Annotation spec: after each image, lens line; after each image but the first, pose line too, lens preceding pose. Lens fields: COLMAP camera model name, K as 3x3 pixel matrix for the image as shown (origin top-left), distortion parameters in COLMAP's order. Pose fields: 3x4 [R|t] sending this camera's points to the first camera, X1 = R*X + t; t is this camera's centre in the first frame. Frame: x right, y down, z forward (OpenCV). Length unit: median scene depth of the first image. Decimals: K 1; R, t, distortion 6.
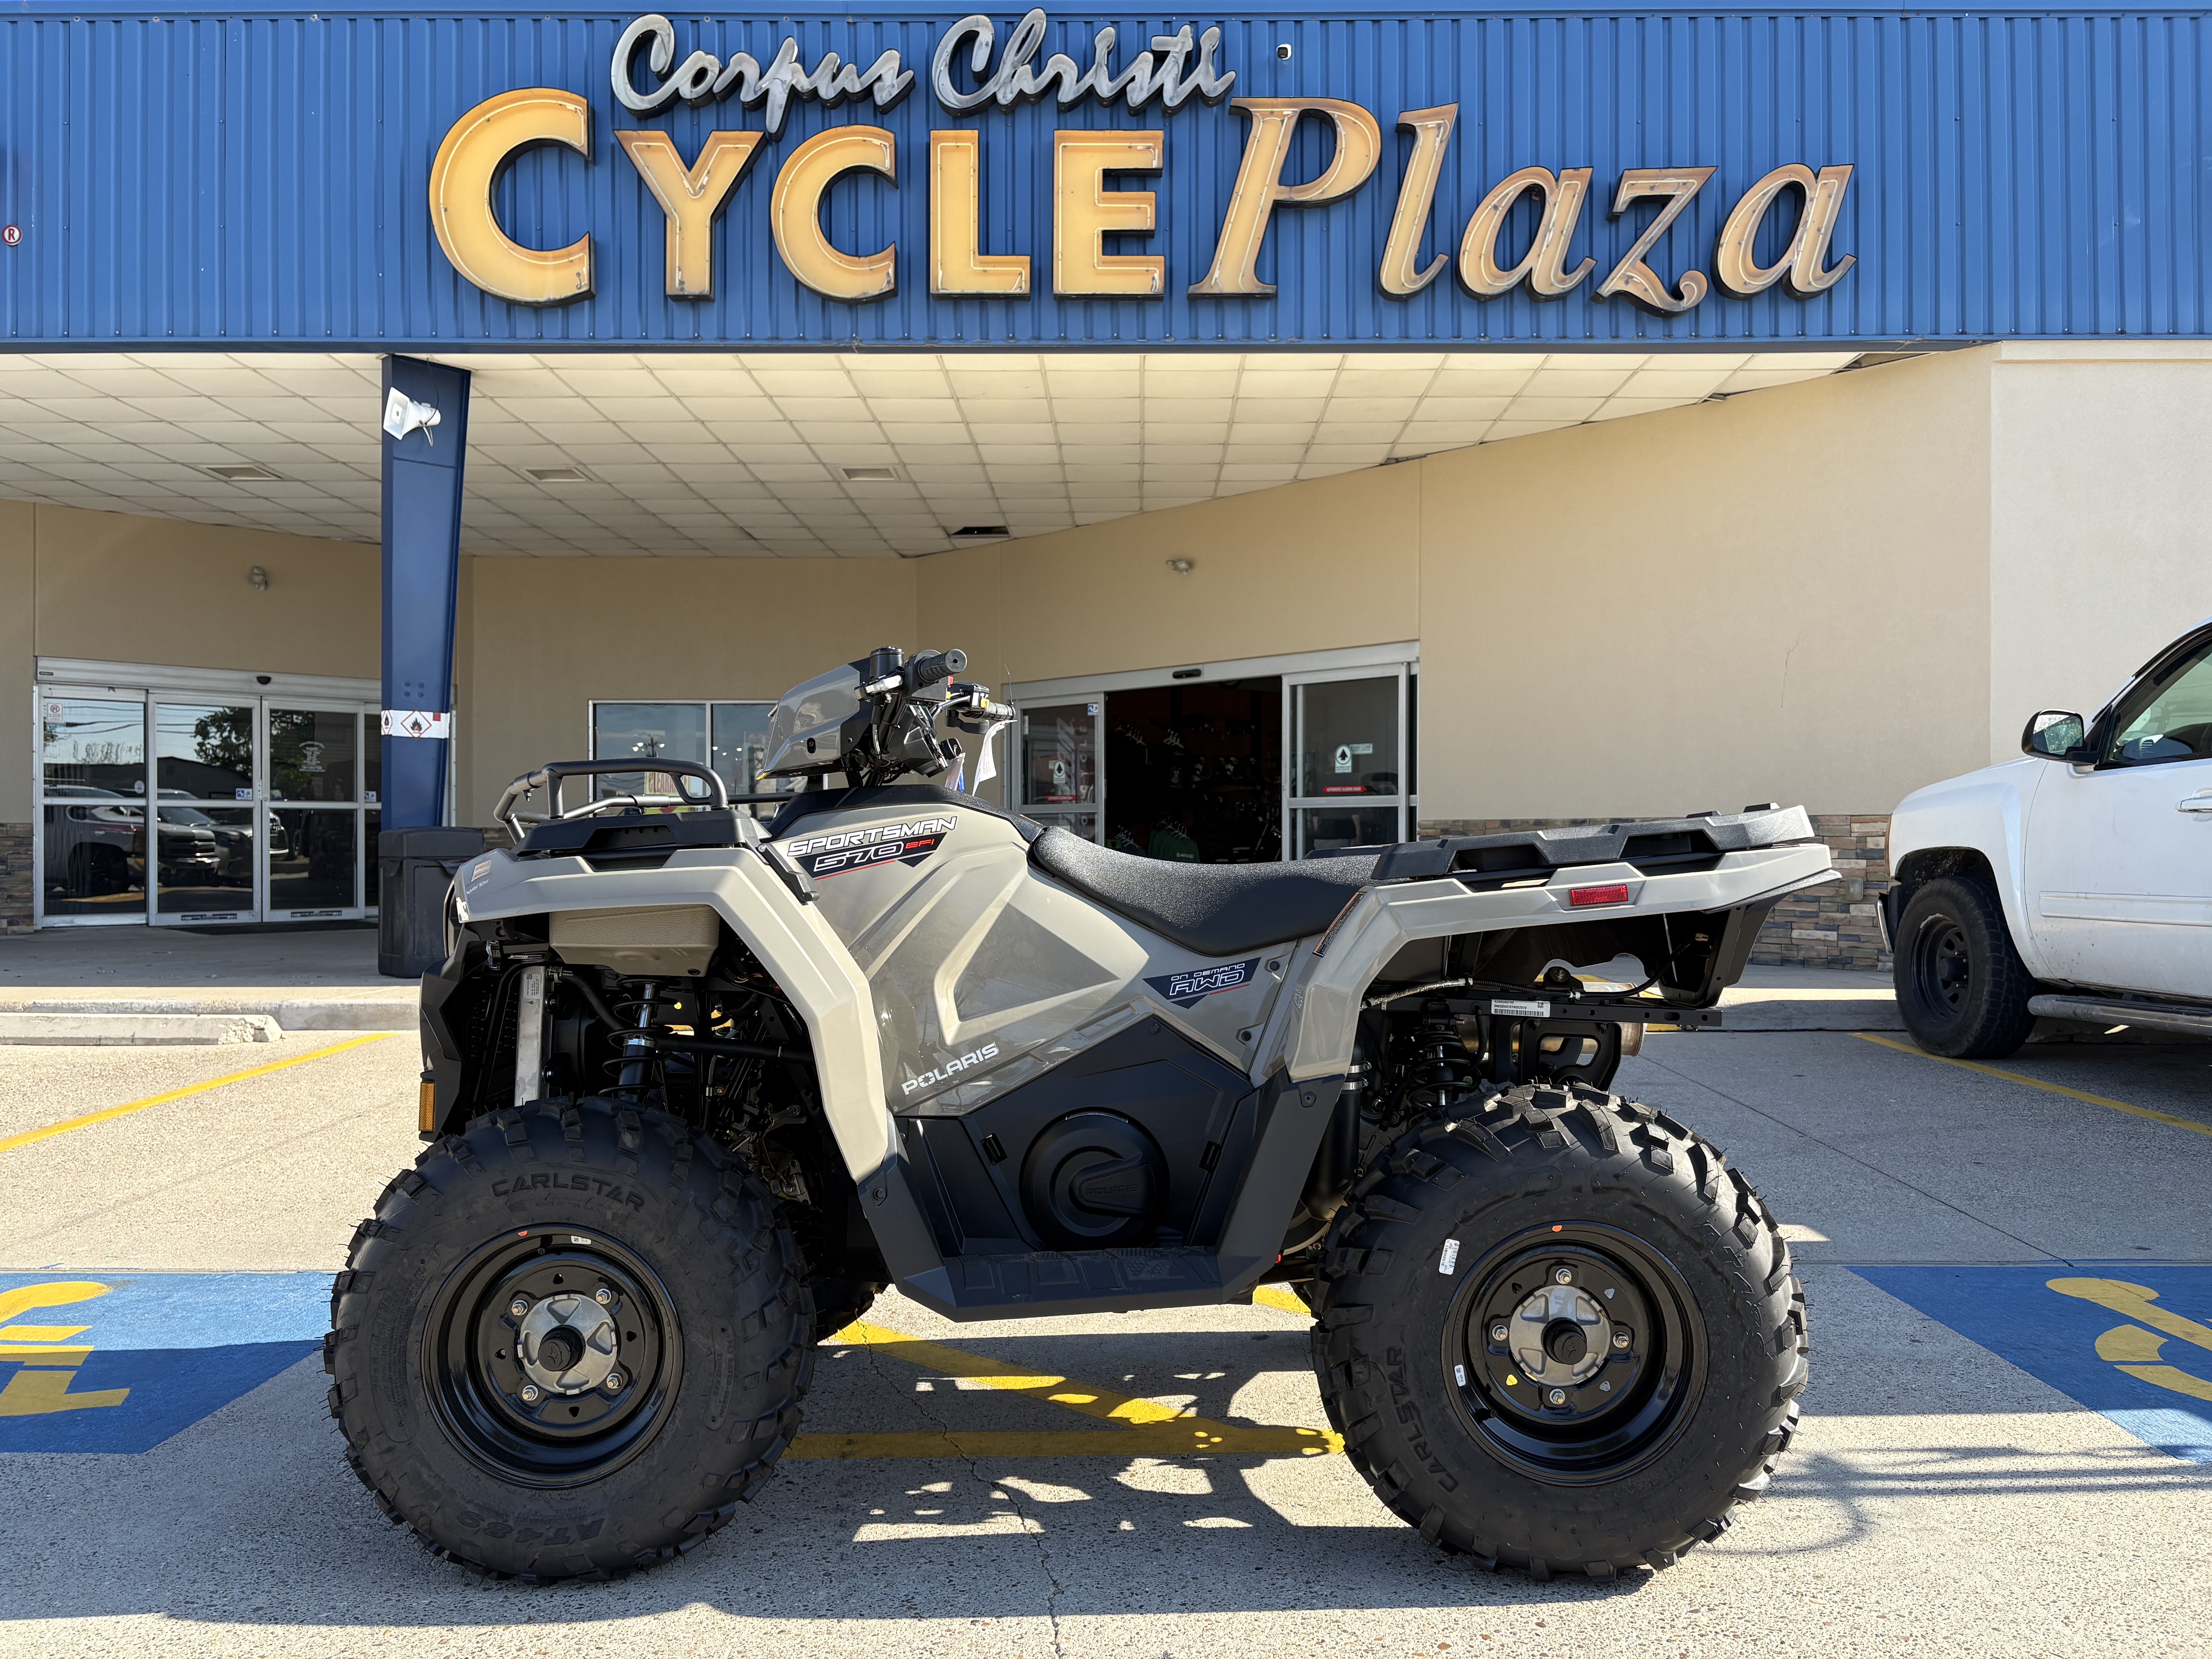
lens RADIAL K [[1679.2, 0, 1113.1], [0, 1679.2, 833.9], [0, 0, 1]] dist [0.049753, -0.052857]
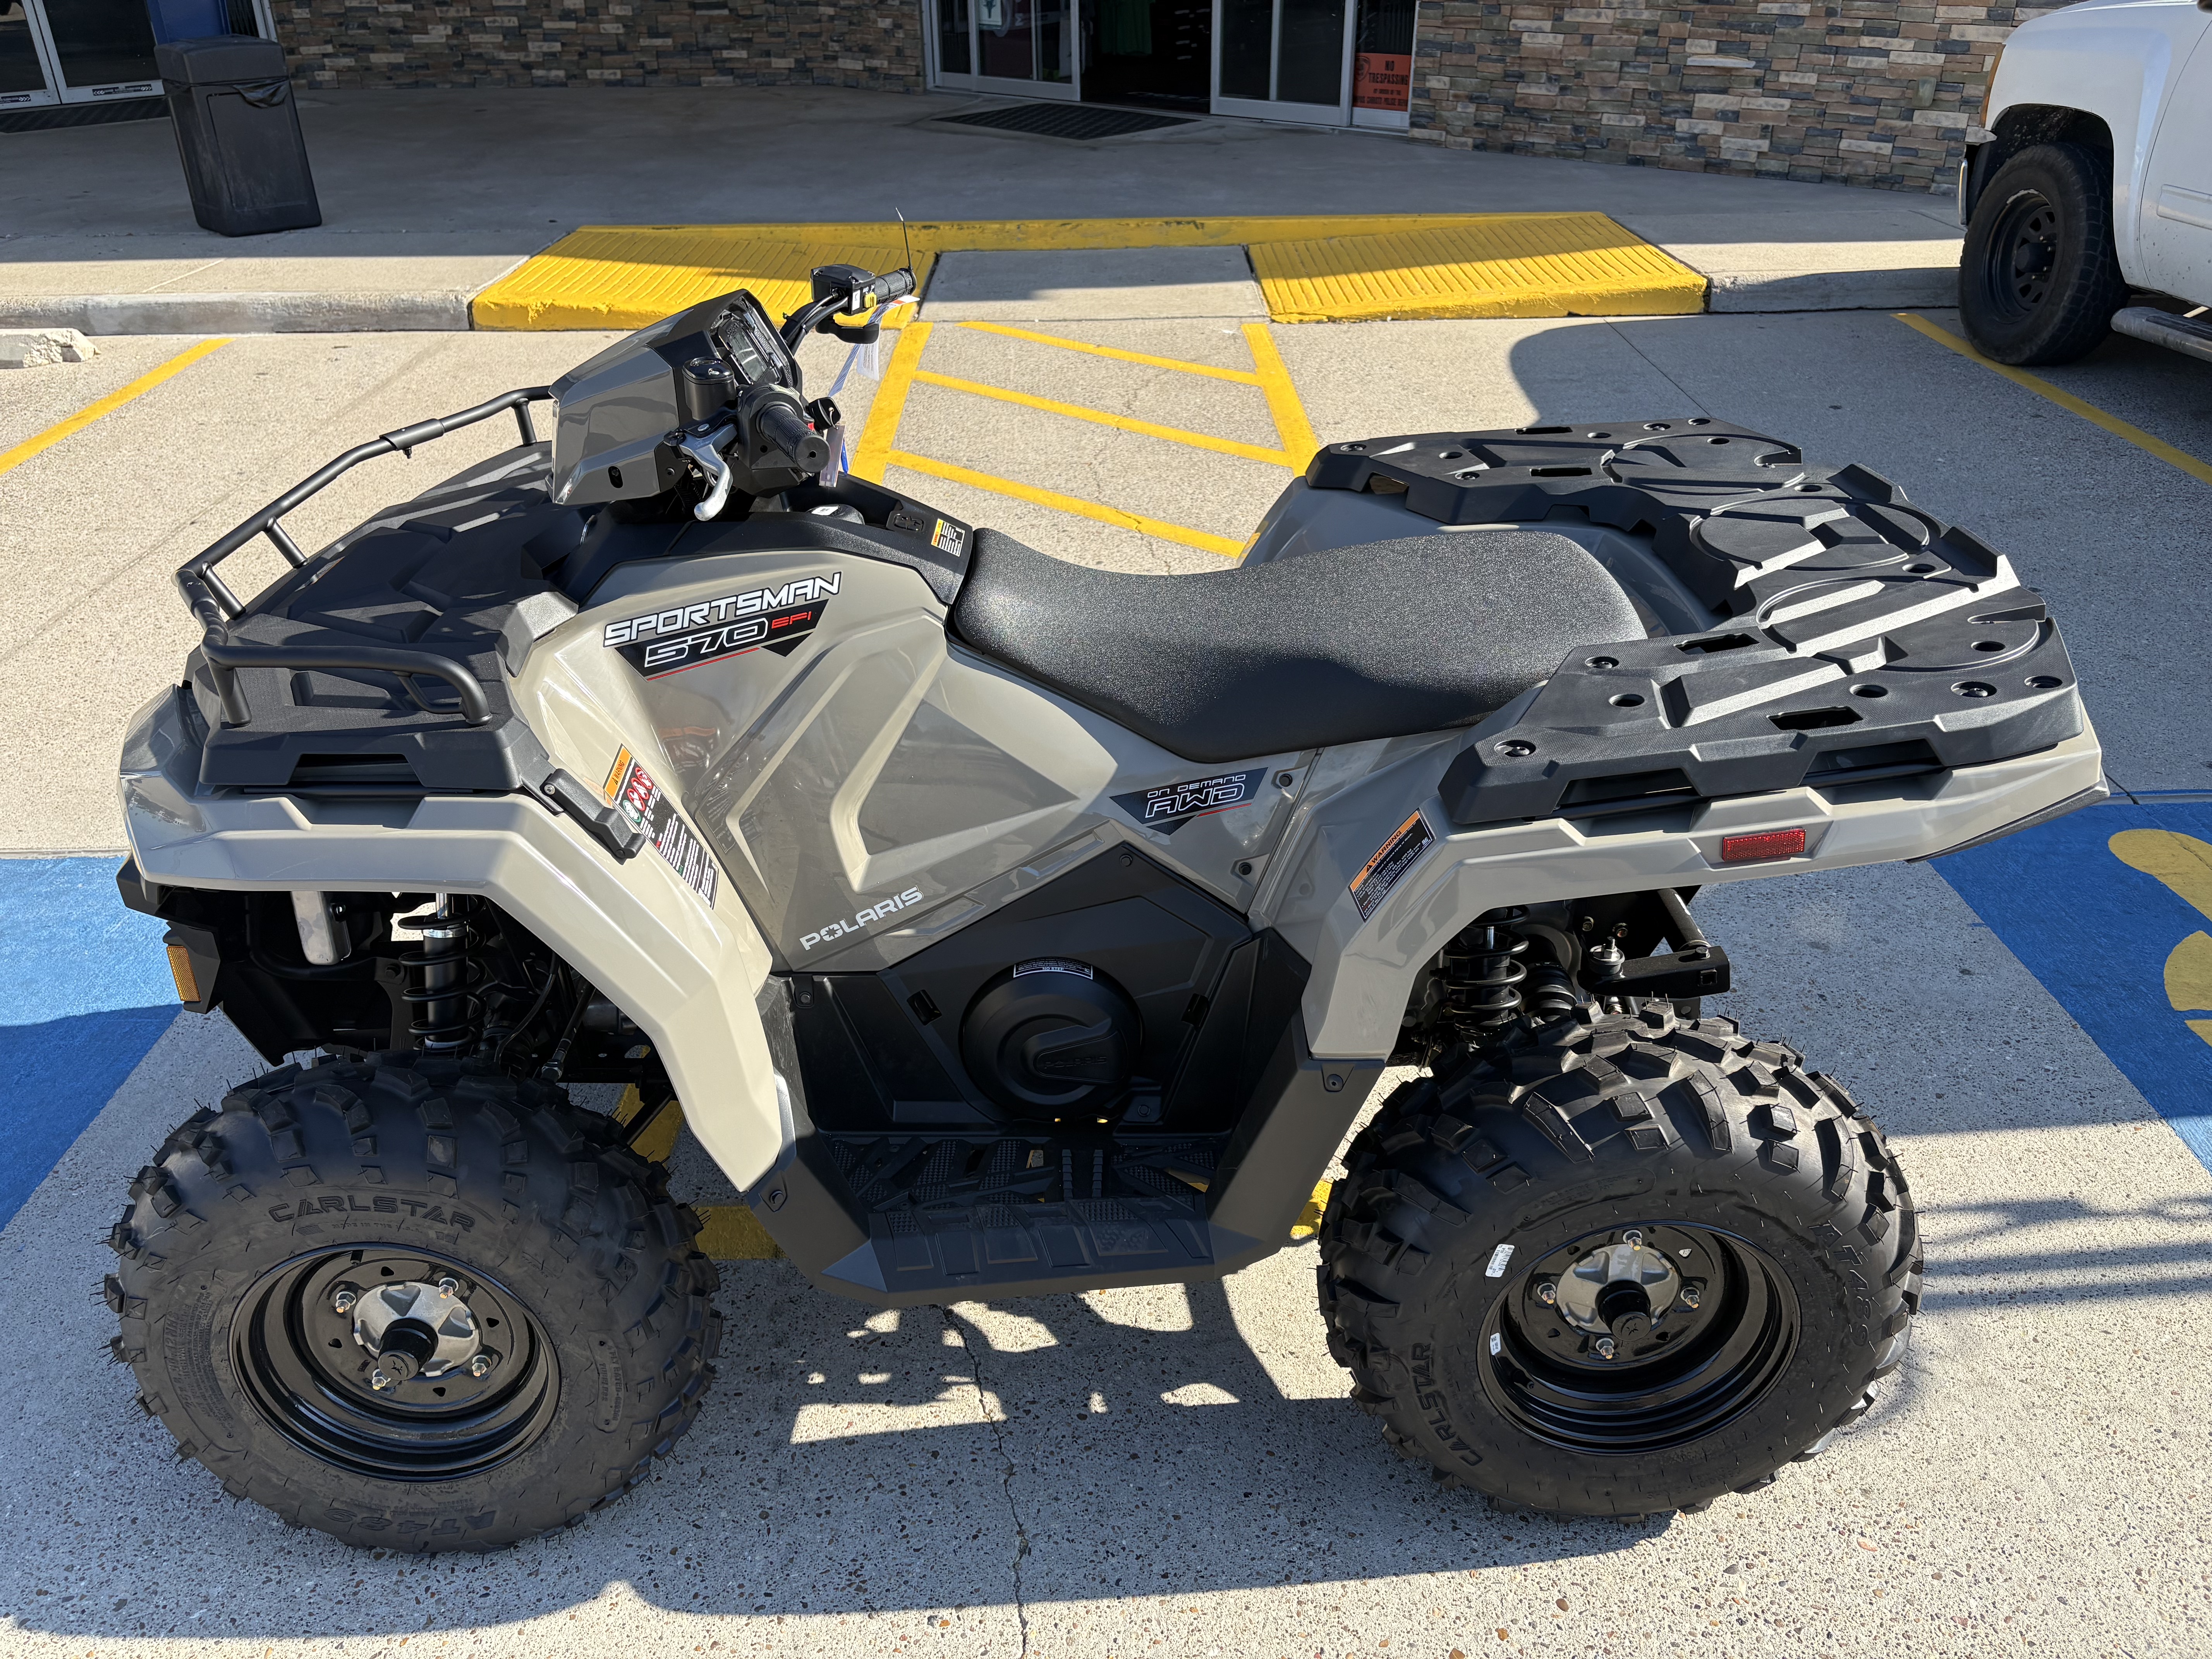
lens RADIAL K [[1679.2, 0, 1109.8], [0, 1679.2, 827.2], [0, 0, 1]] dist [0.049753, -0.052857]
pose [[0.999499, -0.022209, 0.022563, 0.000821], [0.008313, 0.871769, 0.489846, -0.305448], [-0.030549, -0.489413, 0.871517, 0.386543]]
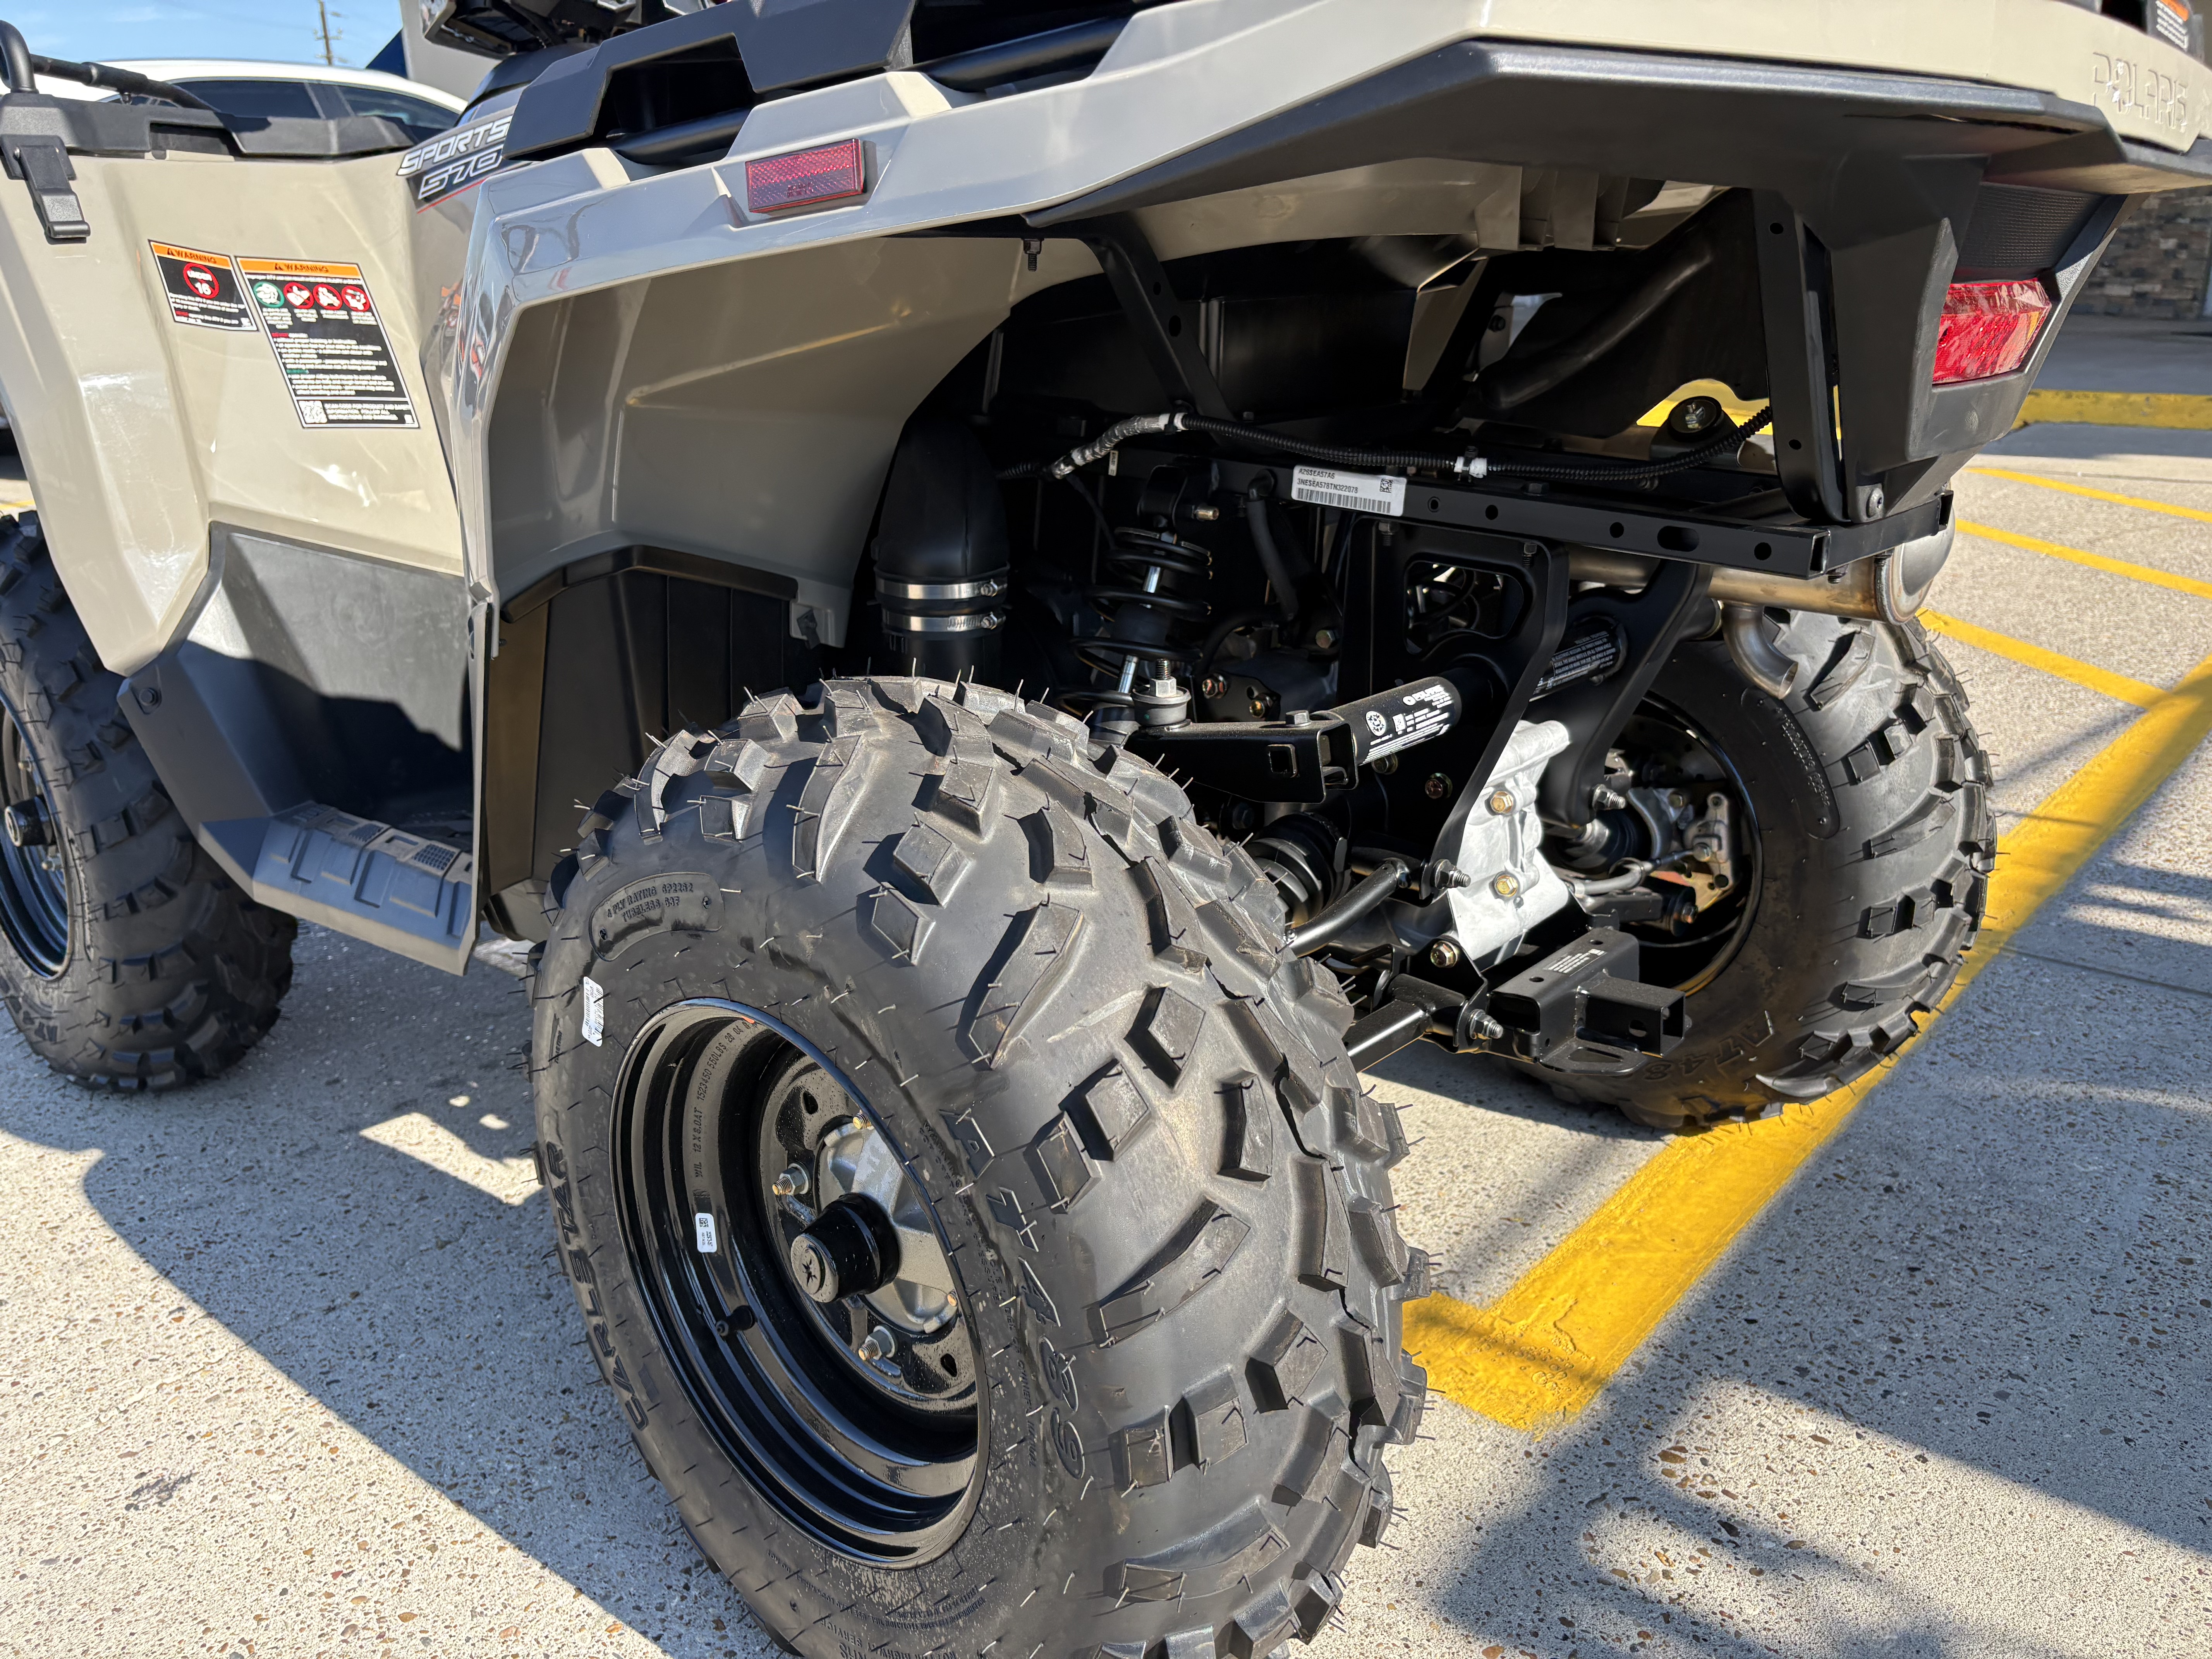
lens RADIAL K [[1679.2, 0, 1121.3], [0, 1679.2, 812.8], [0, 0, 1]] dist [0.049753, -0.052857]
pose [[0.759091, 0.192954, -0.621731, 0.559878], [0.023290, 0.946402, 0.322151, 0.047869], [0.650567, -0.259022, 0.713912, 0.734062]]
